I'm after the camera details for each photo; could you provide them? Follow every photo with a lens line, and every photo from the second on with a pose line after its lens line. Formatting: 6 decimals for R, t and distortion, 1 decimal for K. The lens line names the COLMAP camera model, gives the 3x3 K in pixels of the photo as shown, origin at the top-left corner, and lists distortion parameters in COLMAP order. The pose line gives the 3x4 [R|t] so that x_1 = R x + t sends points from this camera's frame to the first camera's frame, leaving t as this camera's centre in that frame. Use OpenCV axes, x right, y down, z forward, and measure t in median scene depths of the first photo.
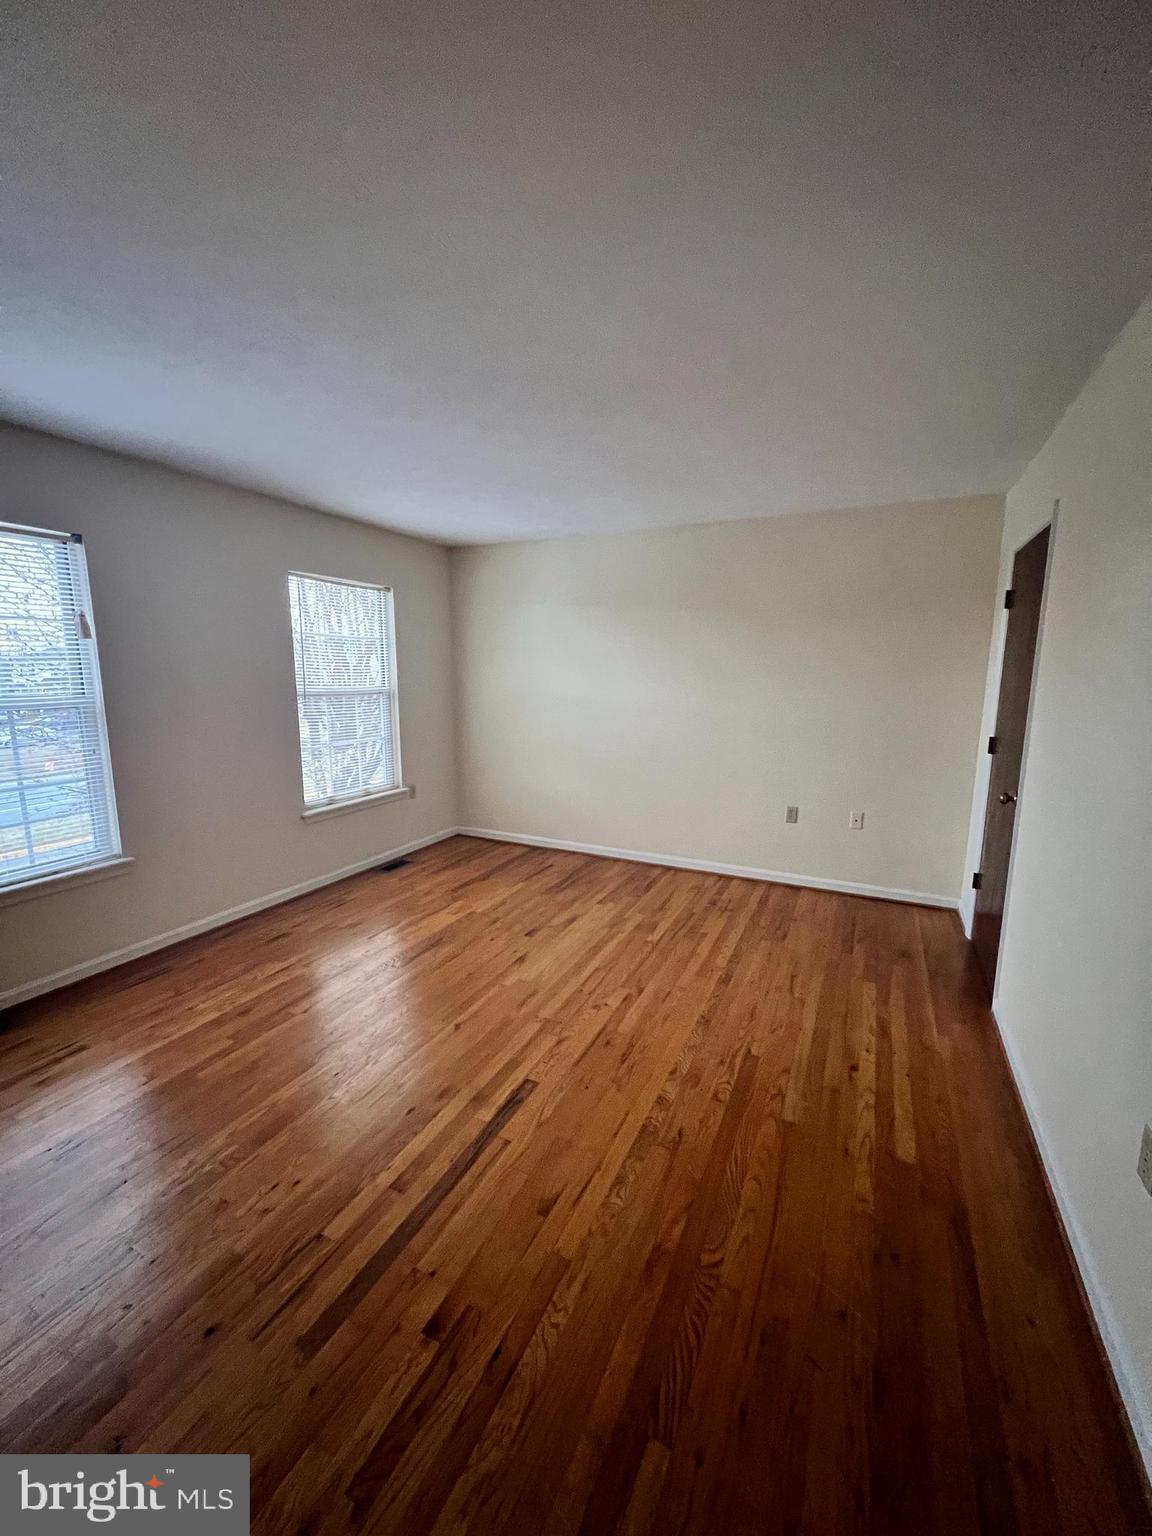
lens RADIAL K [[621.3, 0, 582.5], [0, 621.3, 771.3], [0, 0, 1]] dist [0.001525, 0.000240]
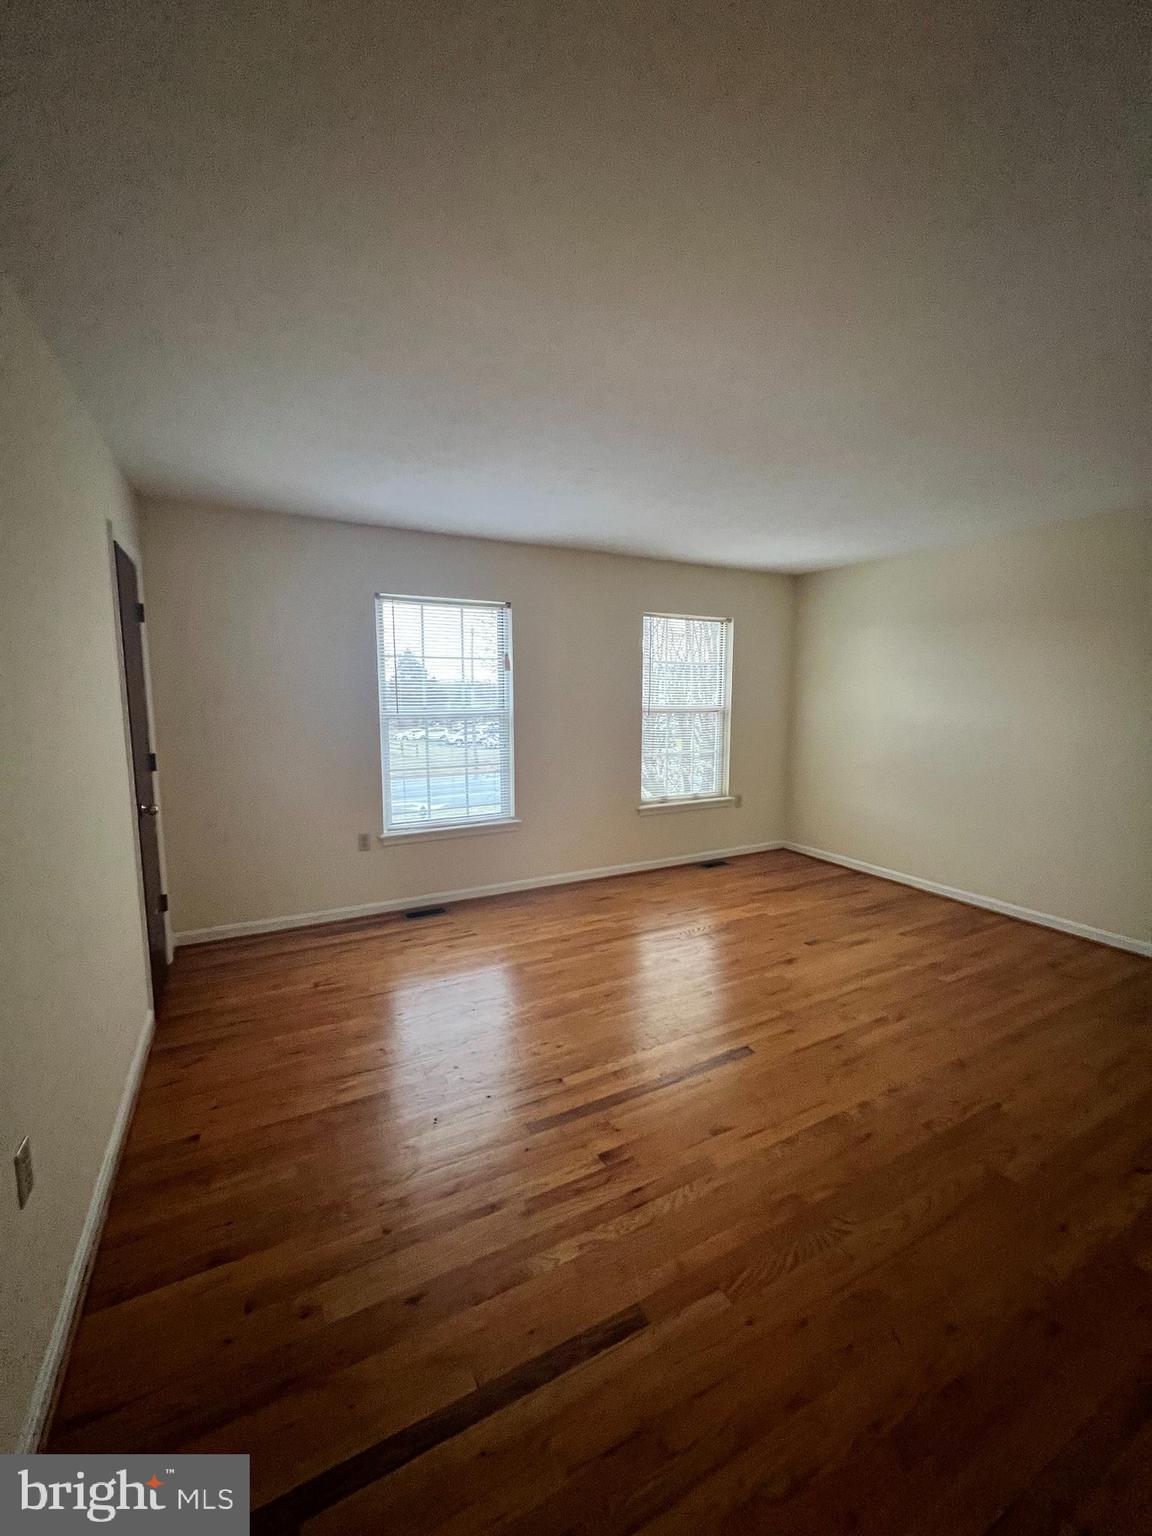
lens RADIAL K [[629.5, 0, 574.5], [0, 629.5, 770.0], [0, 0, 1]] dist [-0.001708, -0.000270]
pose [[0.806332, 0.071393, -0.587138, 0.190120], [-0.094290, 0.995509, -0.008443, 0.019011], [0.583899, 0.062169, 0.809443, -0.096352]]
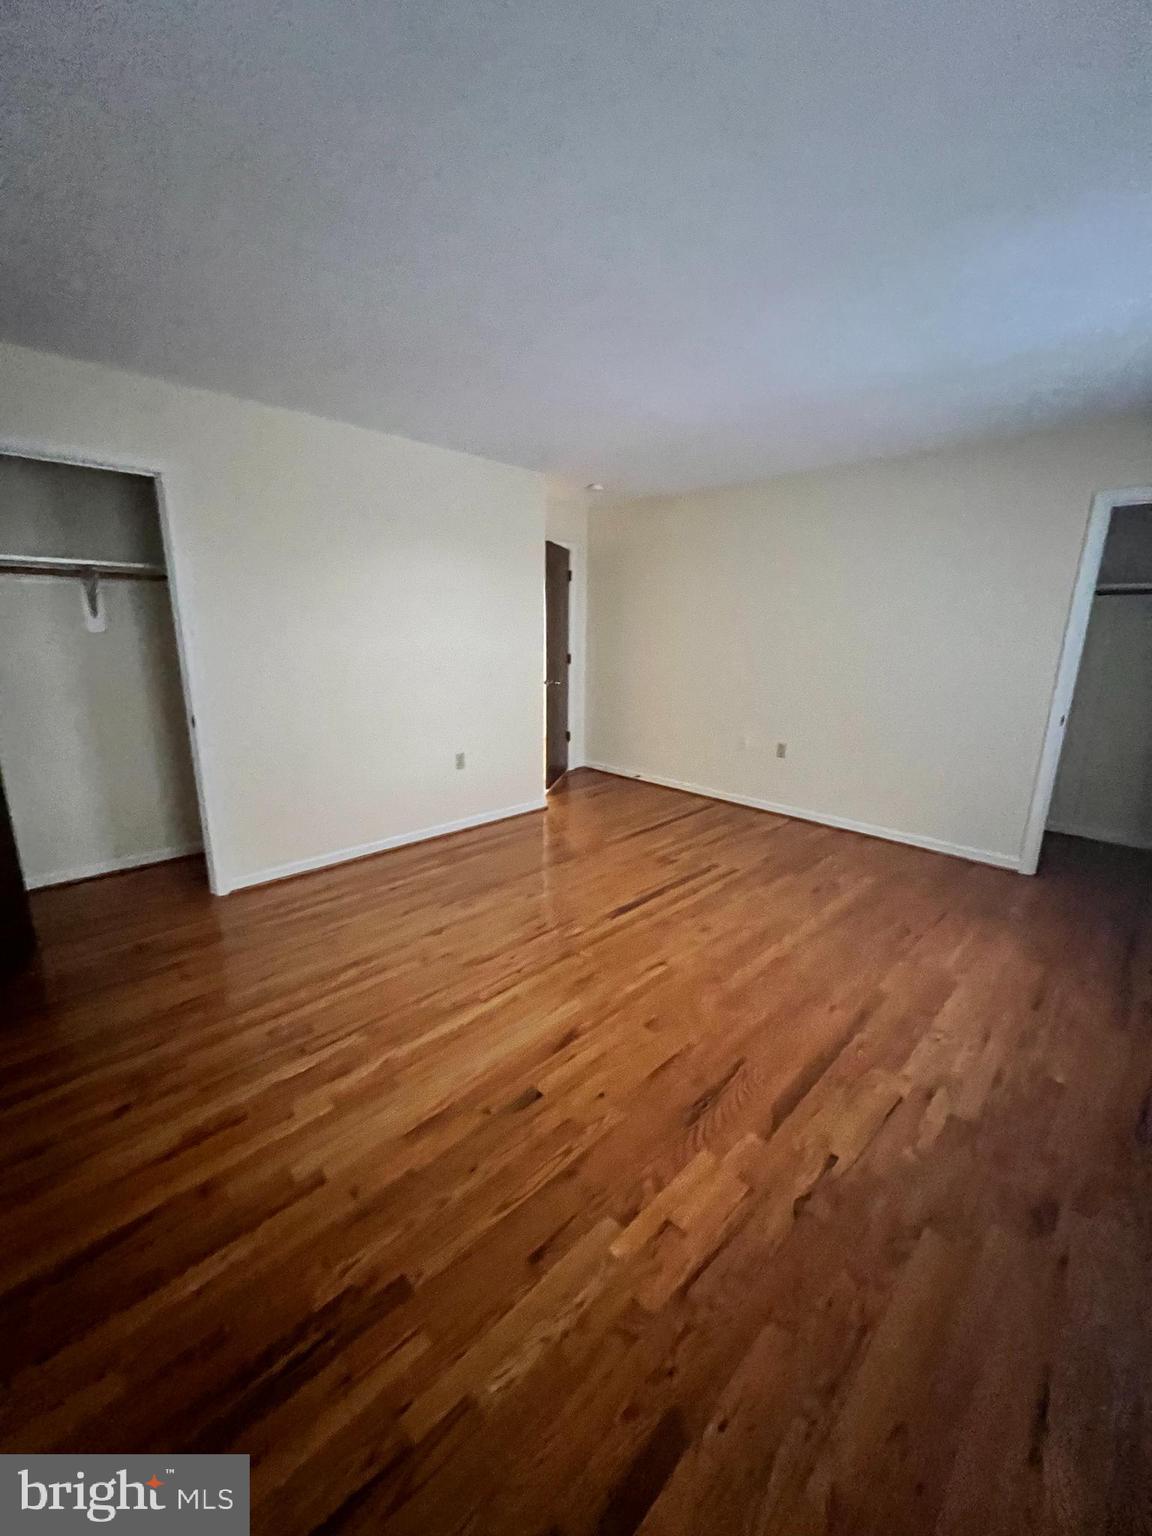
lens RADIAL K [[613.1, 0, 573.8], [0, 613.1, 768.2], [0, 0, 1]] dist [-0.000186, 0.000340]
pose [[-0.943025, -0.097277, 0.318183, -0.258772], [0.034340, 0.922744, 0.383882, -0.210511], [-0.330944, 0.372937, -0.866830, 1.323940]]
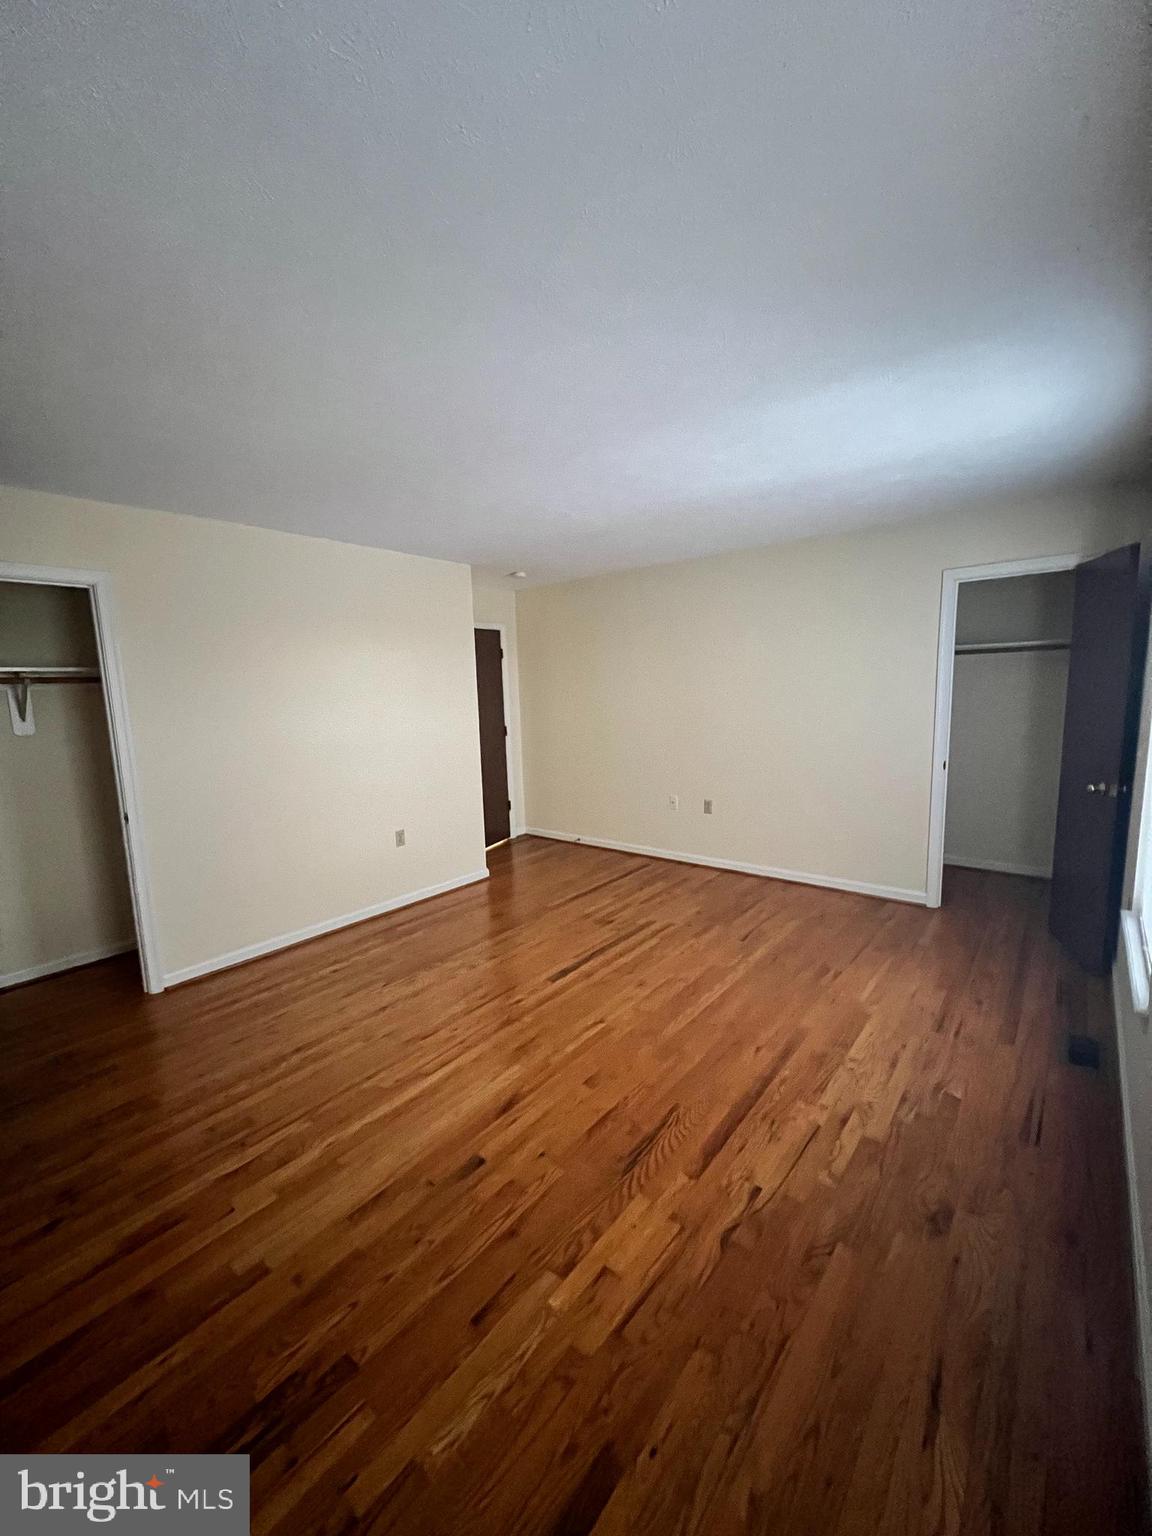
lens RADIAL K [[613.7, 0, 573.1], [0, 613.7, 768.0], [0, 0, 1]] dist [0.000541, -0.000037]
pose [[-0.969389, -0.006855, 0.245432, -0.300894], [0.066781, 0.954564, 0.290428, -0.236817], [-0.236272, 0.297928, -0.924886, 1.363072]]
